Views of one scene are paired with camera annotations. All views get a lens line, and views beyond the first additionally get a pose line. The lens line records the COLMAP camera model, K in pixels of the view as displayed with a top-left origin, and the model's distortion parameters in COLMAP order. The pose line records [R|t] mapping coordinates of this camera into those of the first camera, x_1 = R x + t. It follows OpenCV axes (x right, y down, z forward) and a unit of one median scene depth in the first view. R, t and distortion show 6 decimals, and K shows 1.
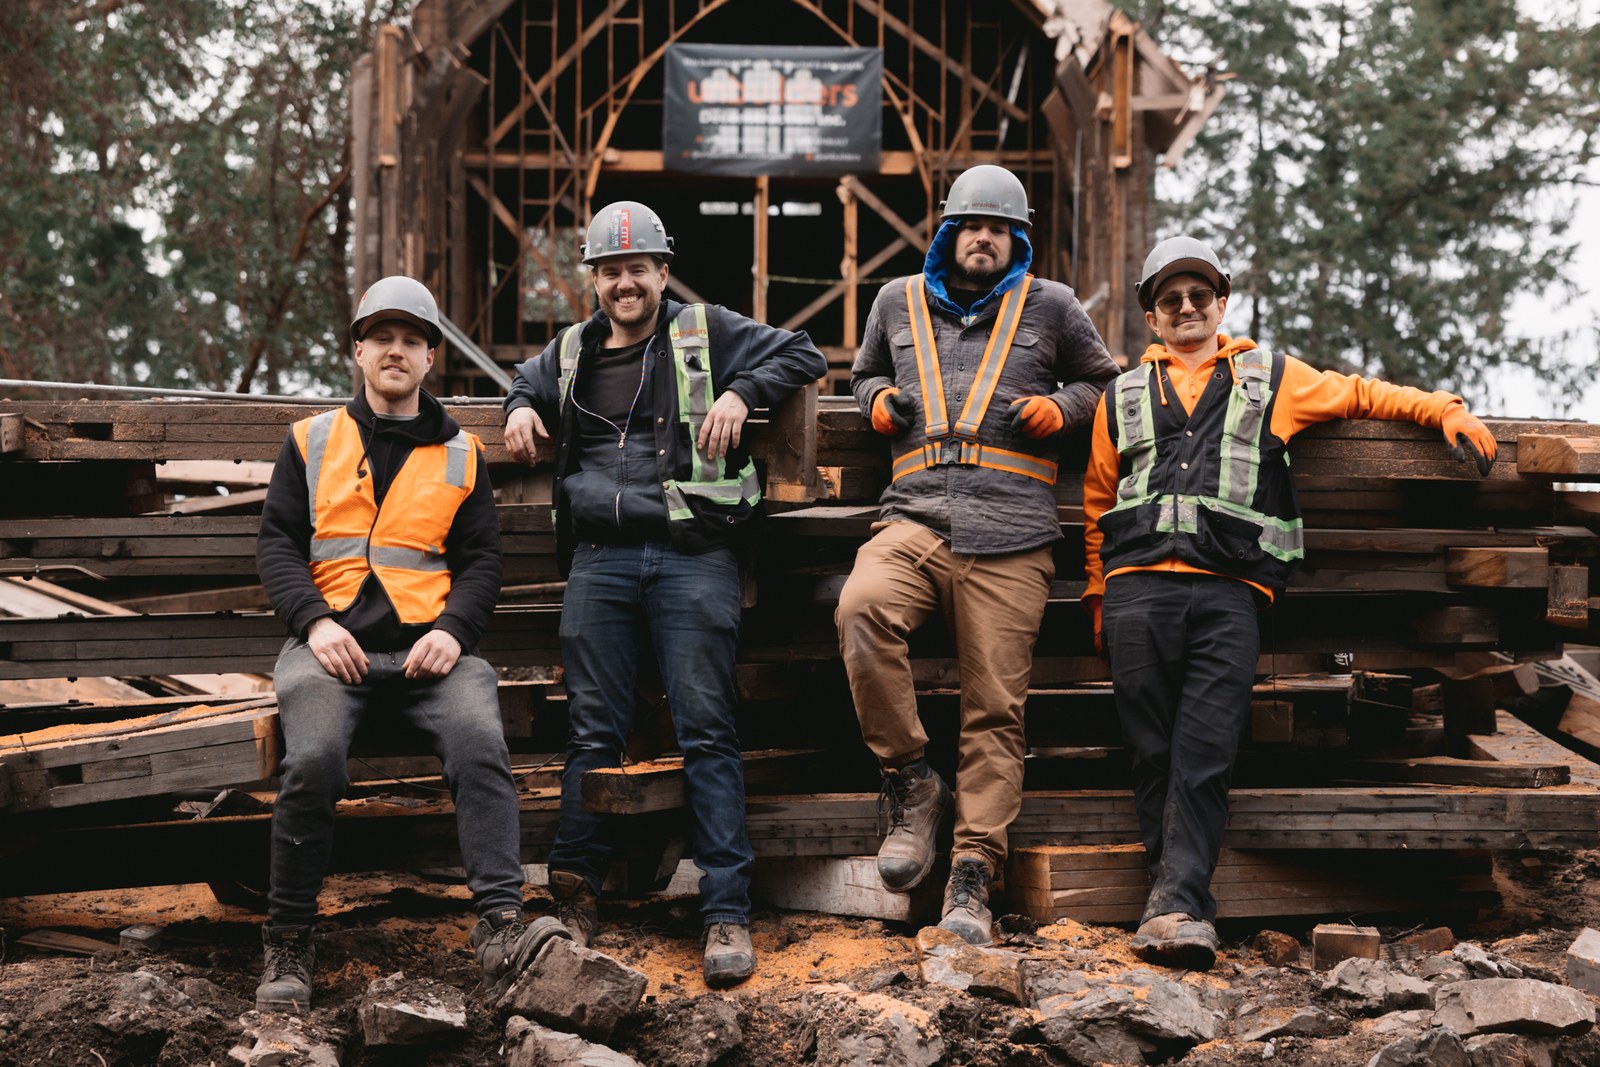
lens RADIAL K [[3647.8, 0, 800.0], [0, 3647.8, 533.5], [0, 0, 1]] dist [0.016833, -0.249676]
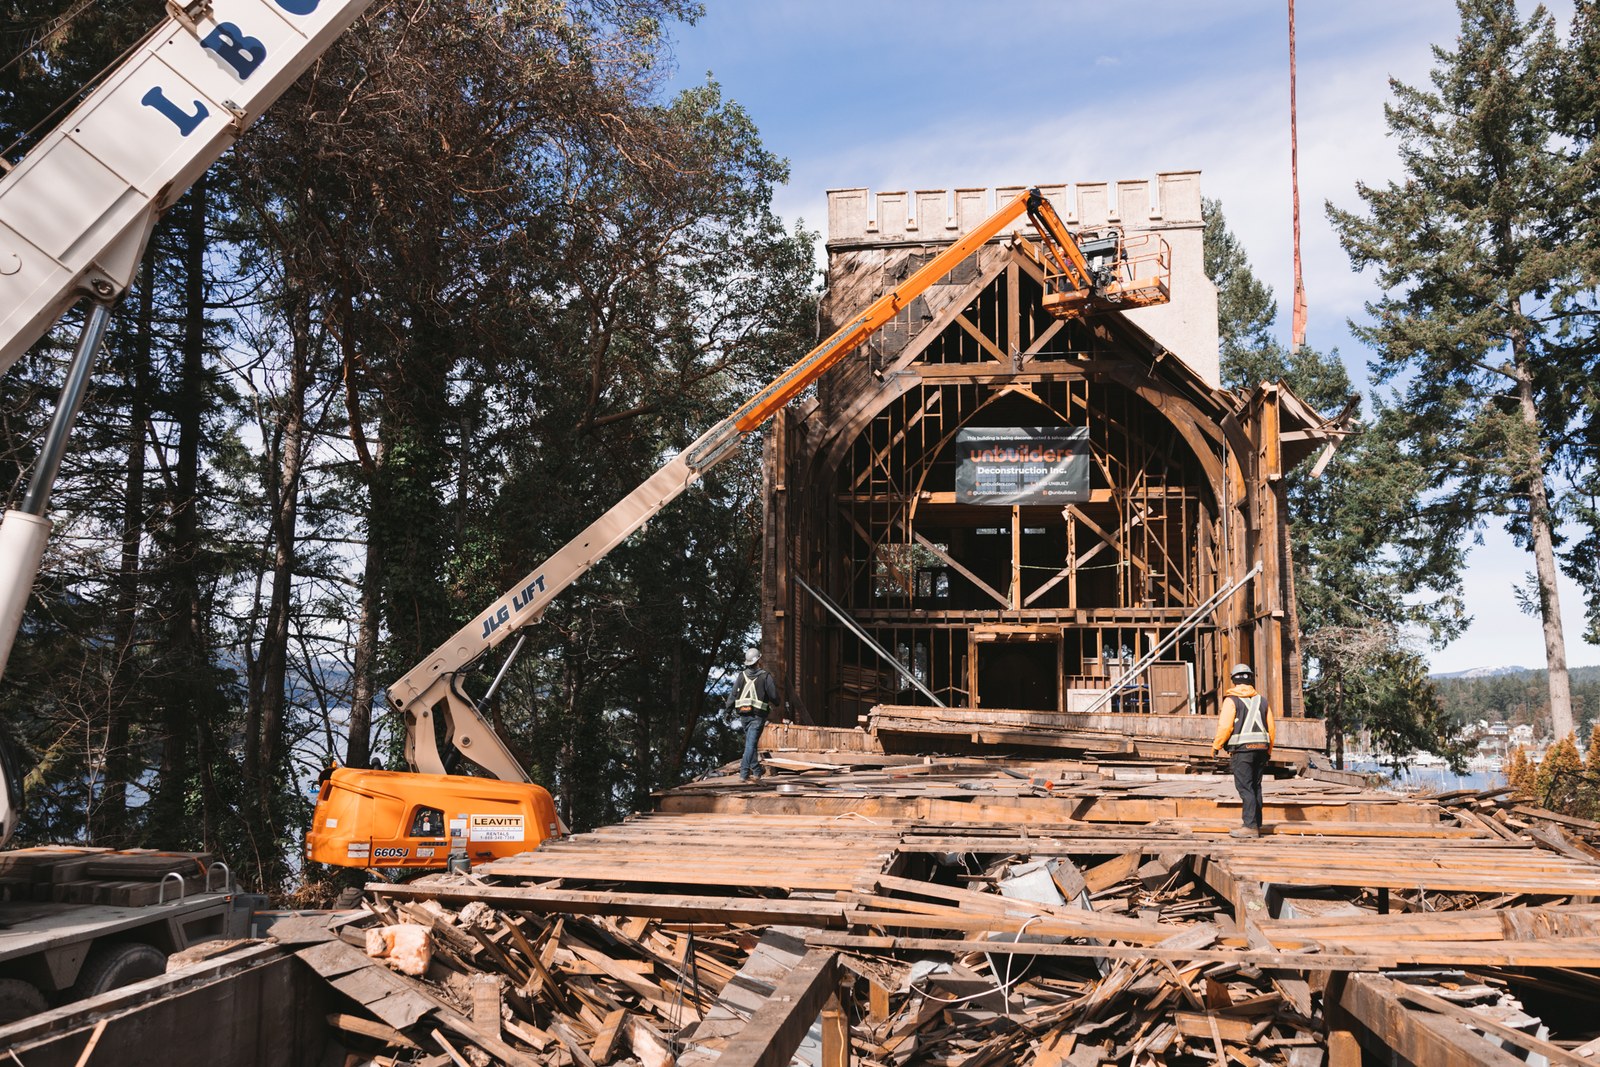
lens RADIAL K [[1409.3, 0, 825.7], [0, 1409.3, 543.9], [0, 0, 1]] dist [0.018370, 0.004912]
pose [[0.989802, -0.012862, -0.141869, -0.005367], [-0.001936, 0.994609, -0.103679, -0.014474], [0.142438, 0.102896, 0.984441, 0.362526]]
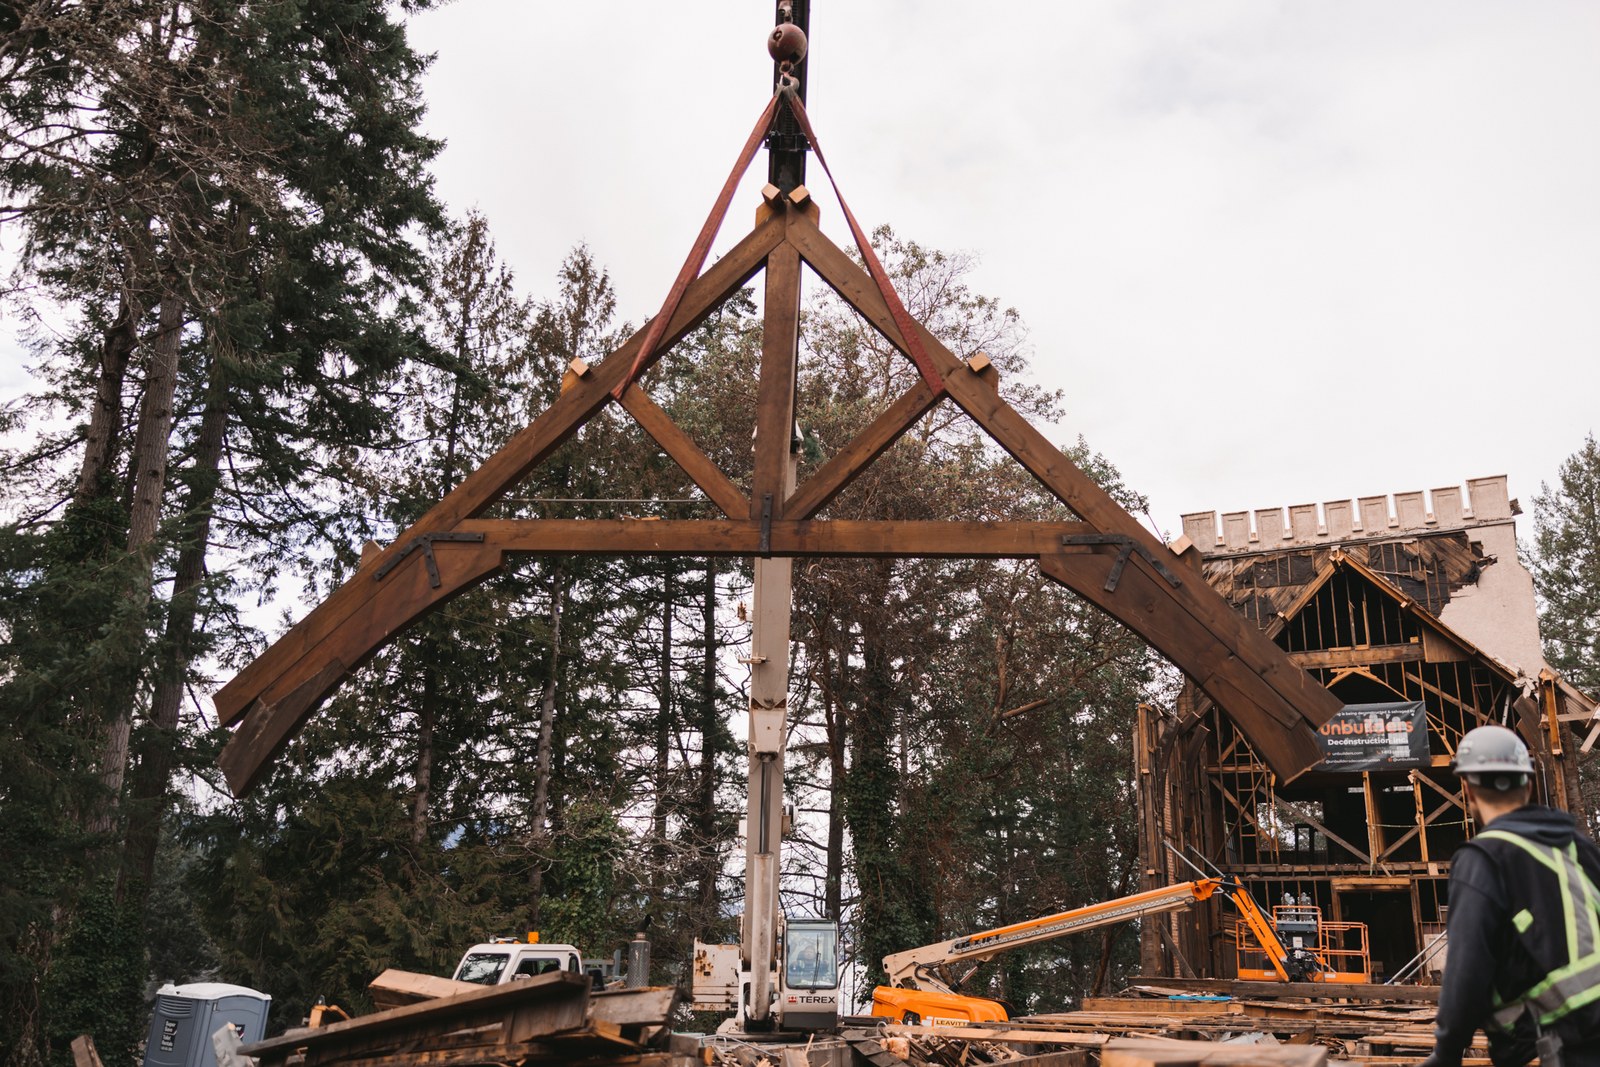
lens RADIAL K [[1409.3, 0, 825.7], [0, 1409.3, 543.9], [0, 0, 1]] dist [0.018370, 0.004912]
pose [[0.900753, -0.117111, -0.418246, 0.059057], [0.000001, 0.962963, -0.269633, -0.012595], [0.434333, 0.242872, 0.867392, 0.202340]]
